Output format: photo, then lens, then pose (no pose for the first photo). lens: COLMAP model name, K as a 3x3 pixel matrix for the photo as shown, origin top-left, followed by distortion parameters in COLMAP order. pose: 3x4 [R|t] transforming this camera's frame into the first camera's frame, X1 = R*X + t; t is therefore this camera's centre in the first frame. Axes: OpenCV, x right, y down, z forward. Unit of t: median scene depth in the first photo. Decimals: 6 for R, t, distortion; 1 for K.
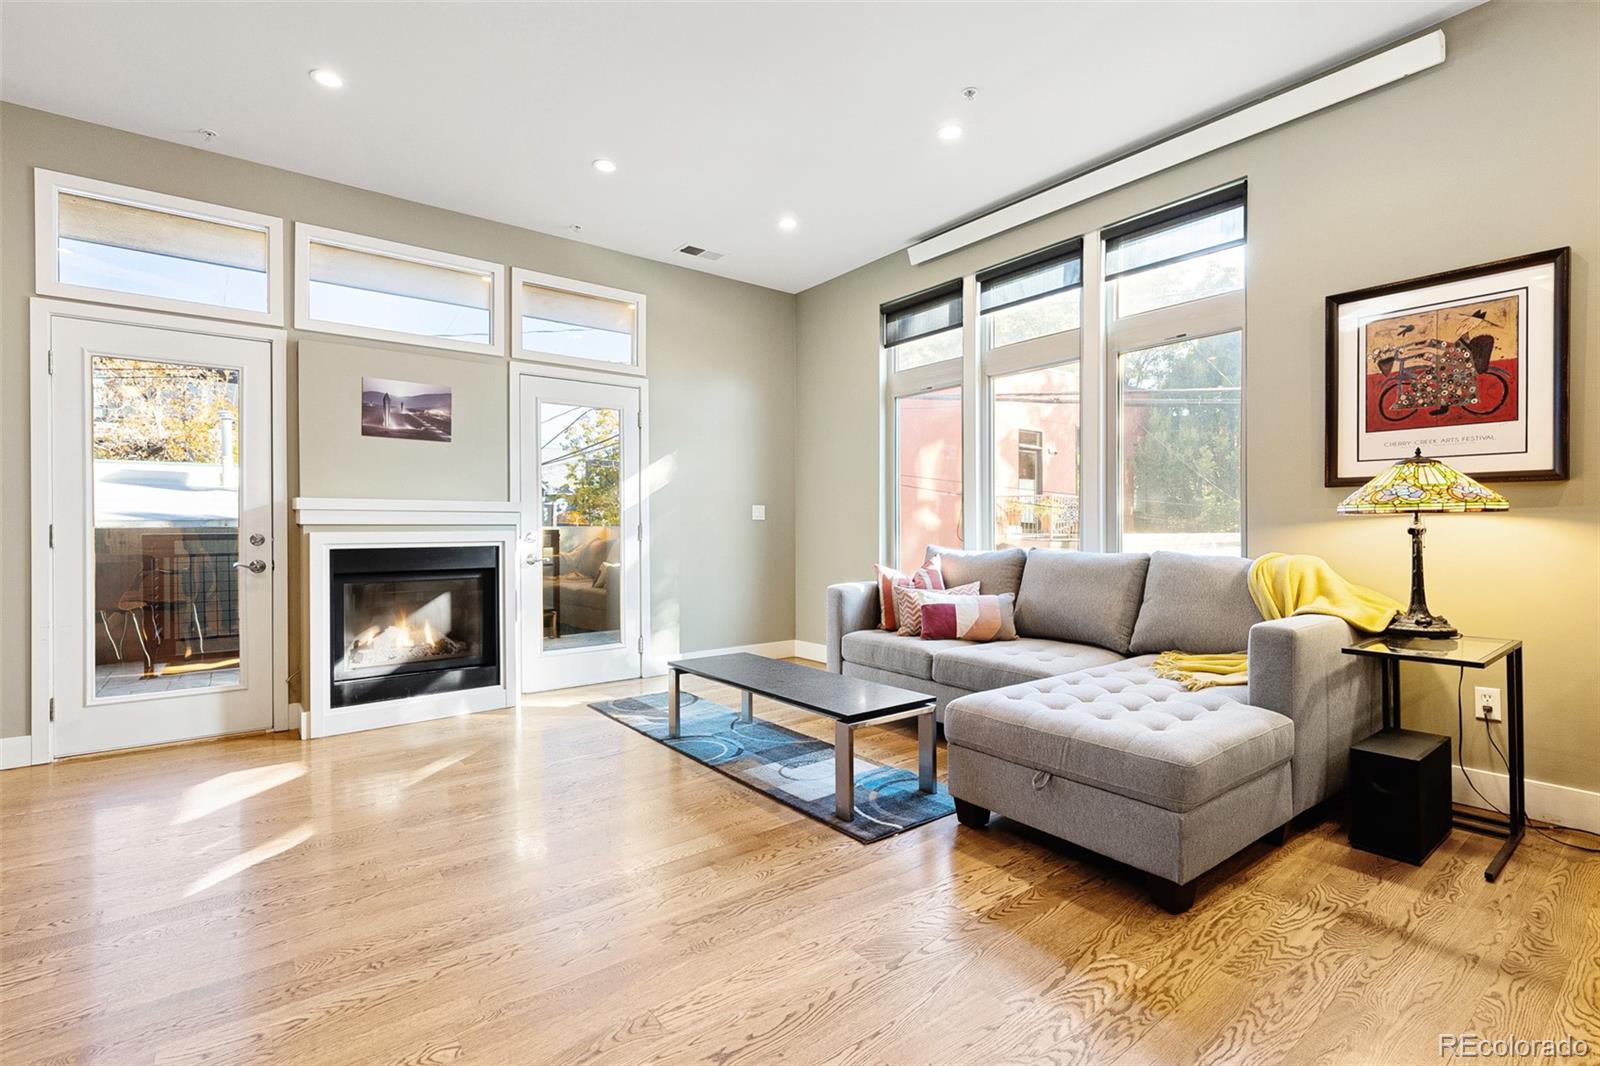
lens RADIAL K [[731.9, 0, 794.9], [0, 731.9, 525.8], [0, 0, 1]] dist [0.000741, 0.000674]
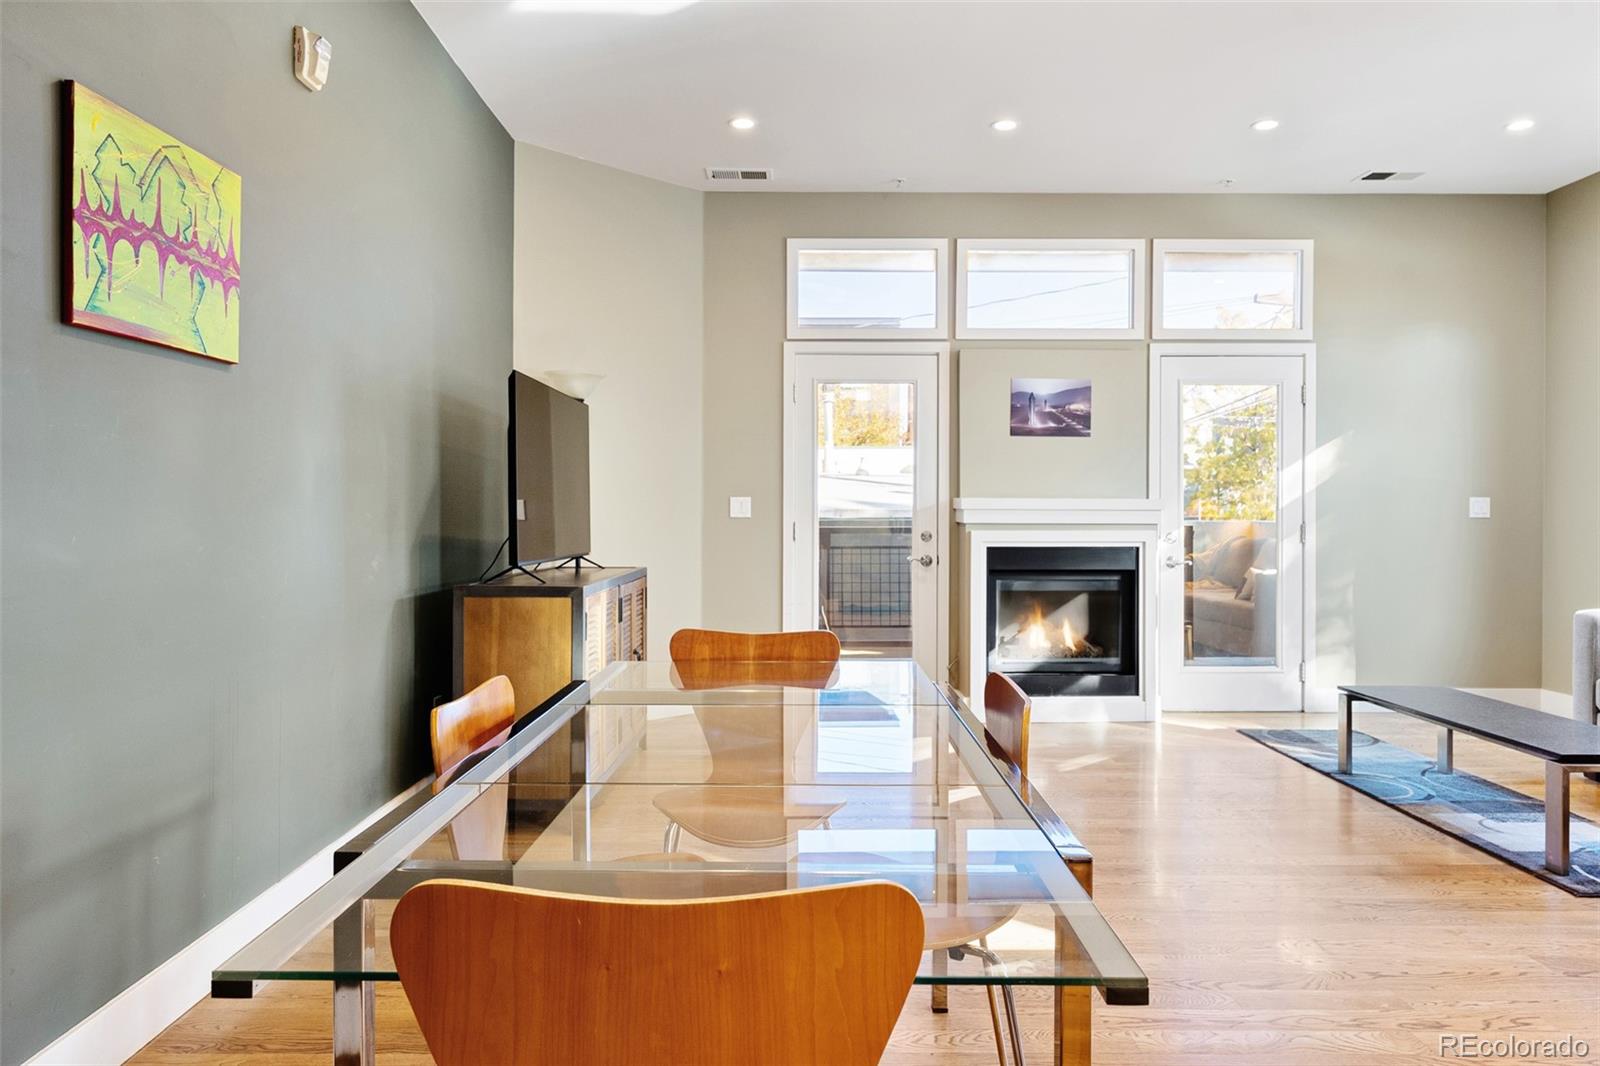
lens RADIAL K [[1087.5, 0, 787.6], [0, 1087.5, 521.1], [0, 0, 1]] dist [0.007384, -0.011699]
pose [[0.798340, 0.010965, -0.602108, 0.077684], [-0.004734, 0.999918, 0.011933, -0.020844], [0.602189, -0.006676, 0.798326, -0.405459]]
